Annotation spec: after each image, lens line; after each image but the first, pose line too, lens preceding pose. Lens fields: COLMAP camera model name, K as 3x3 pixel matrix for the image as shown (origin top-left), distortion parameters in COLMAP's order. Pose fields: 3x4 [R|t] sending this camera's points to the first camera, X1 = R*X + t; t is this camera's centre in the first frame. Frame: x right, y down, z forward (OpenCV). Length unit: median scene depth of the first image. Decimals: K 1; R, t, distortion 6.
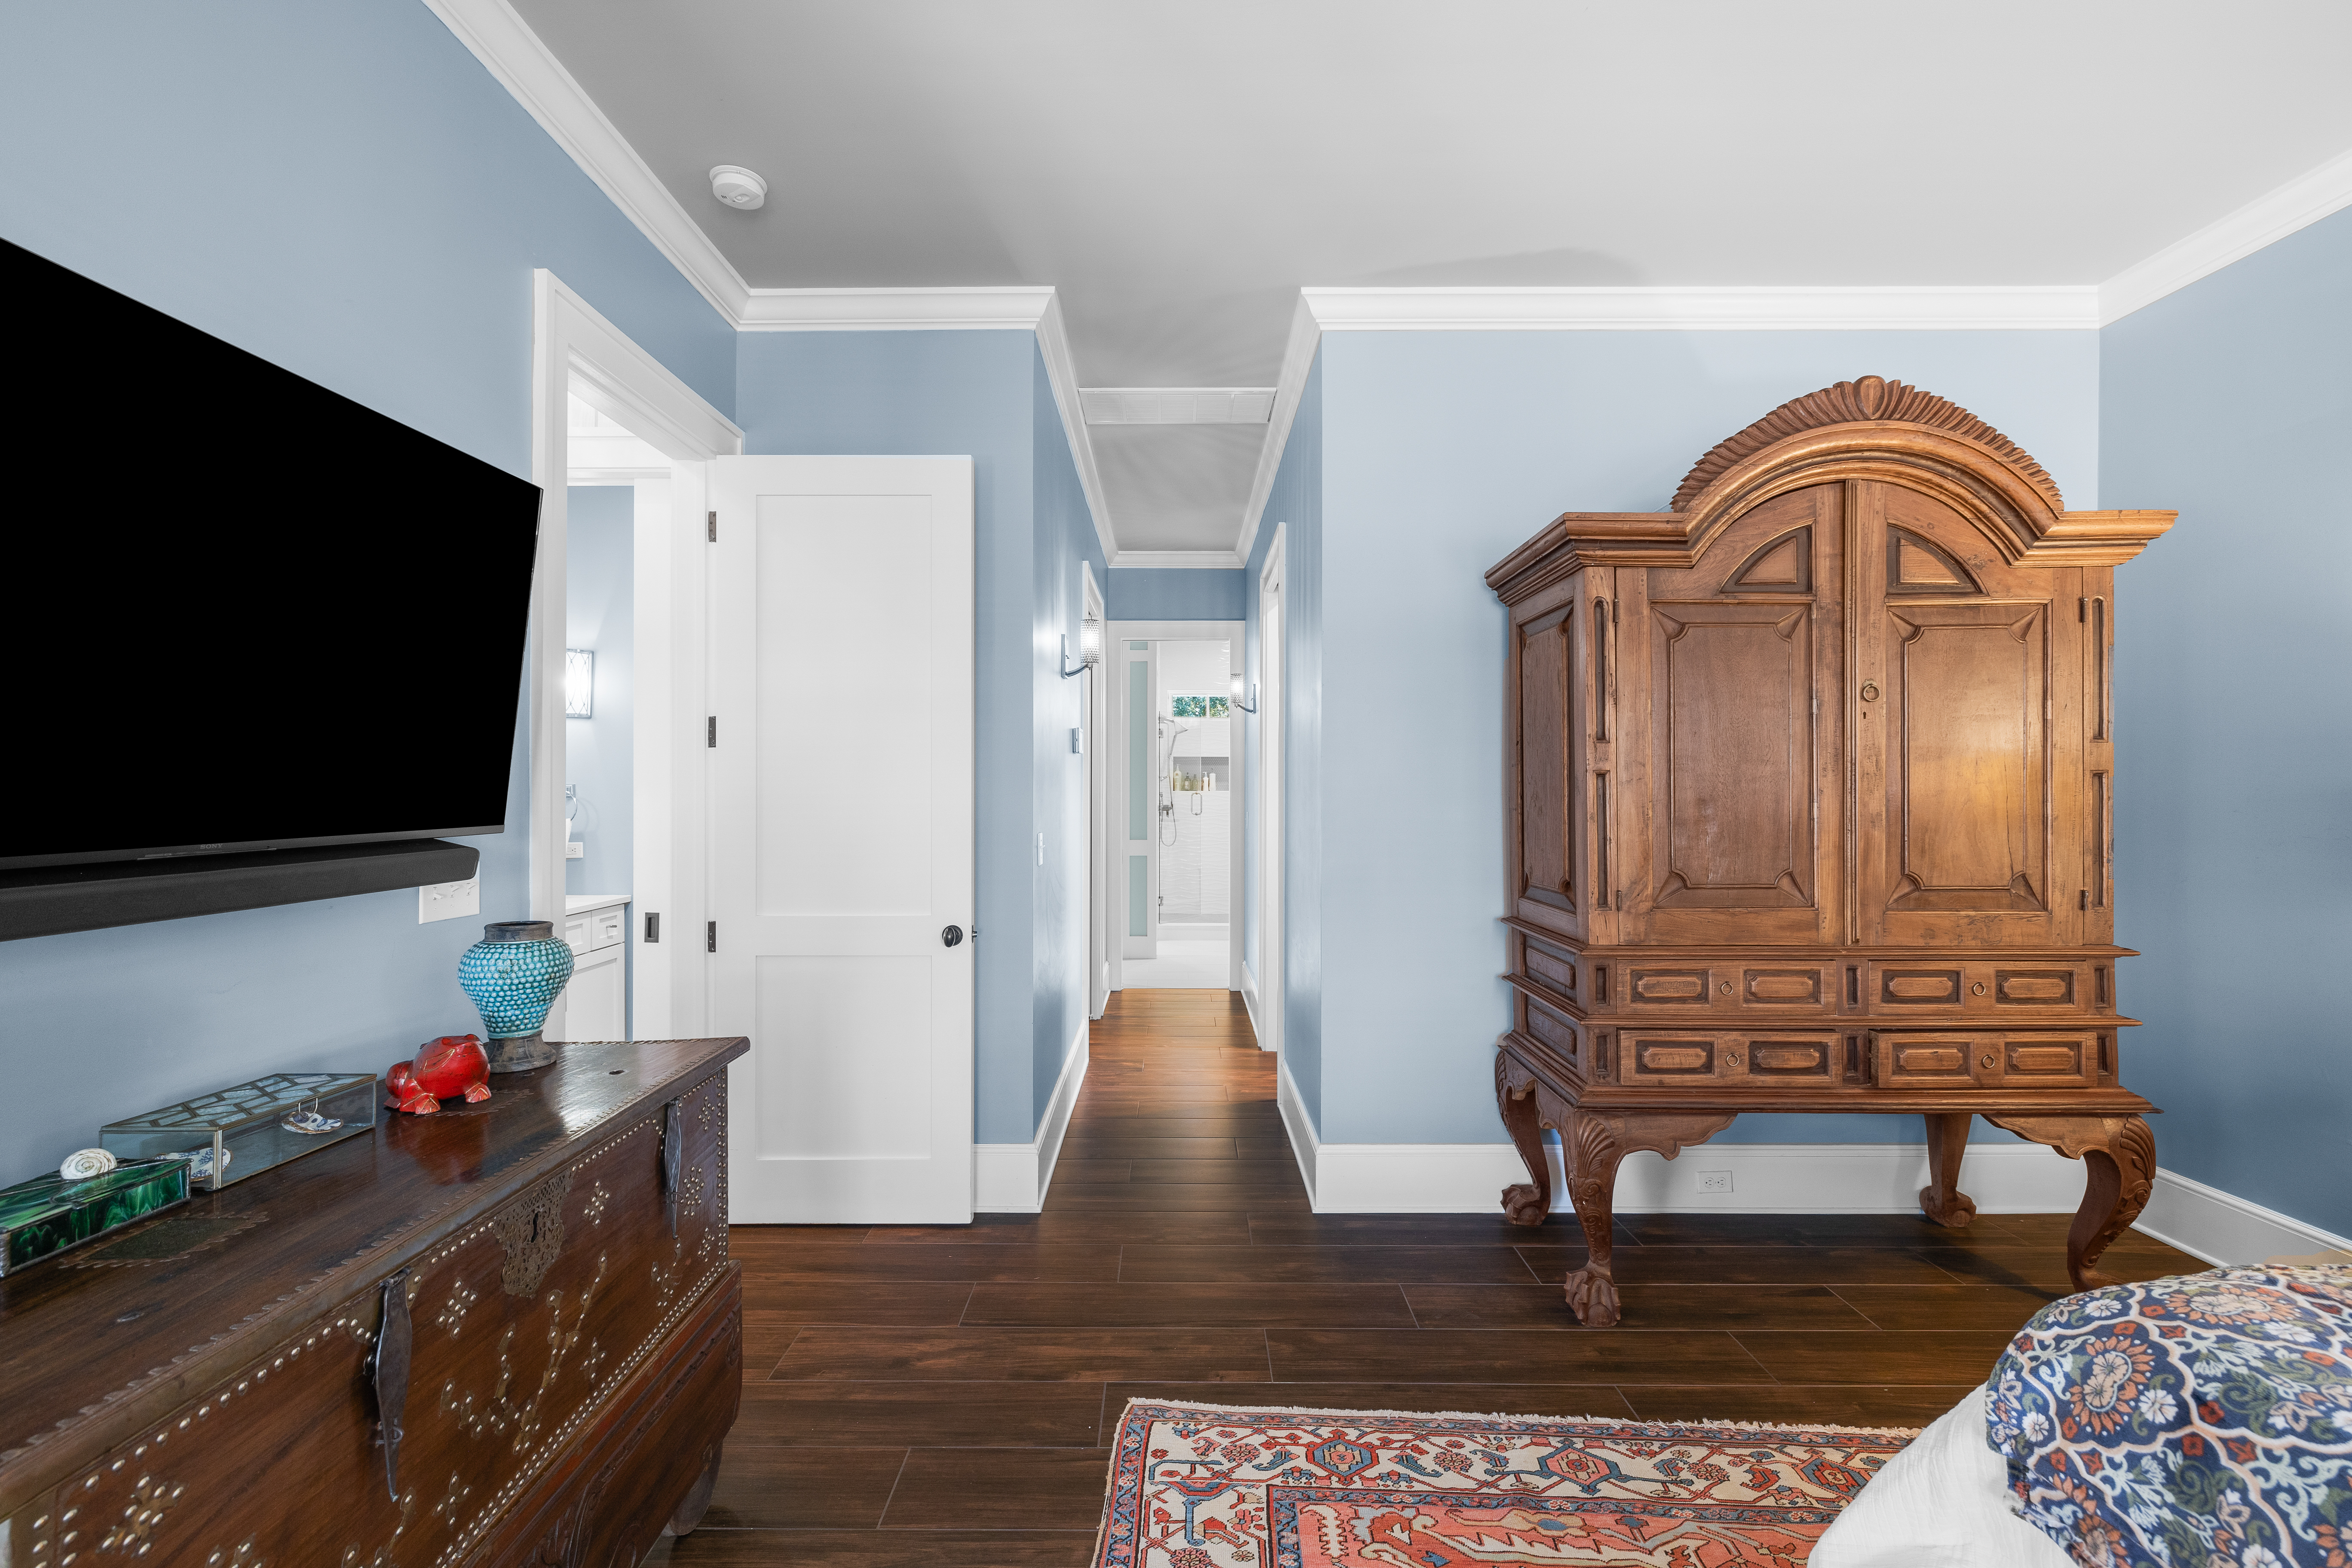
lens RADIAL K [[981.9, 0, 1171.5], [0, 981.9, 781.8], [0, 0, 1]] dist [0.001068, -0.000226]
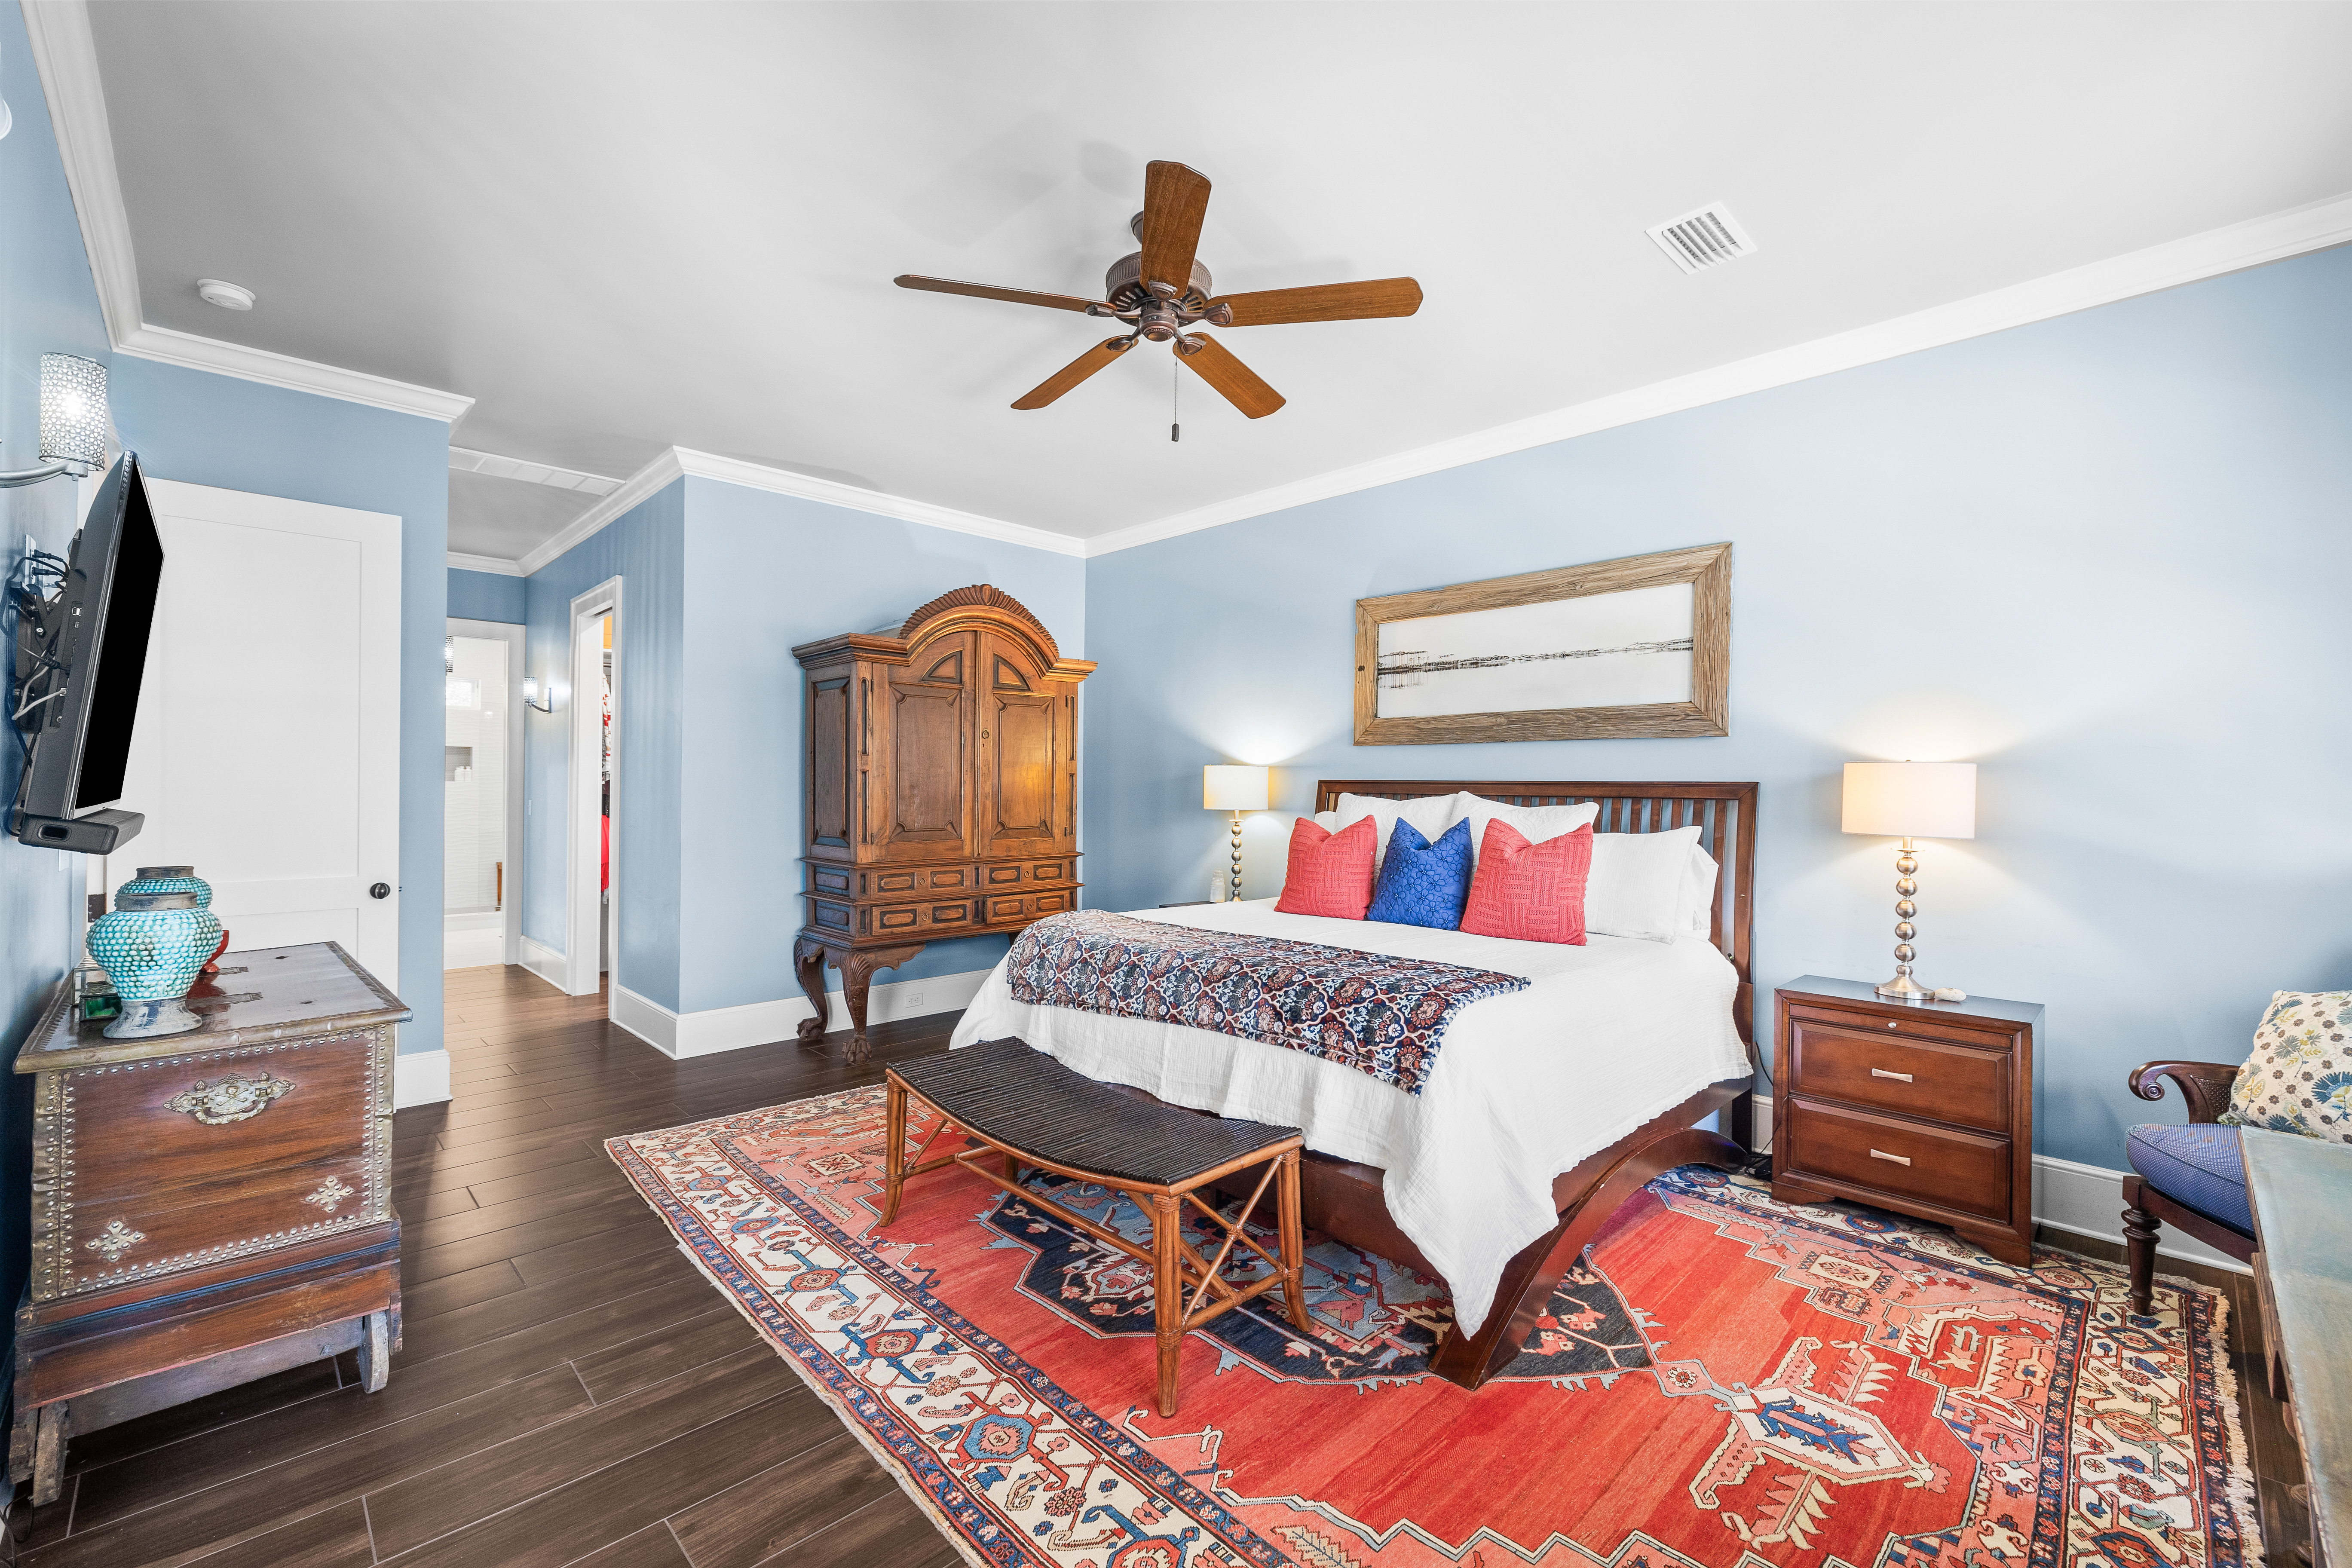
lens RADIAL K [[981.9, 0, 1171.5], [0, 981.9, 781.8], [0, 0, 1]] dist [0.001068, -0.000226]
pose [[0.713781, 0.008276, 0.700320, -0.457021], [-0.009323, 0.999954, -0.002315, 0.010051], [-0.700307, -0.004877, 0.713825, -0.750311]]
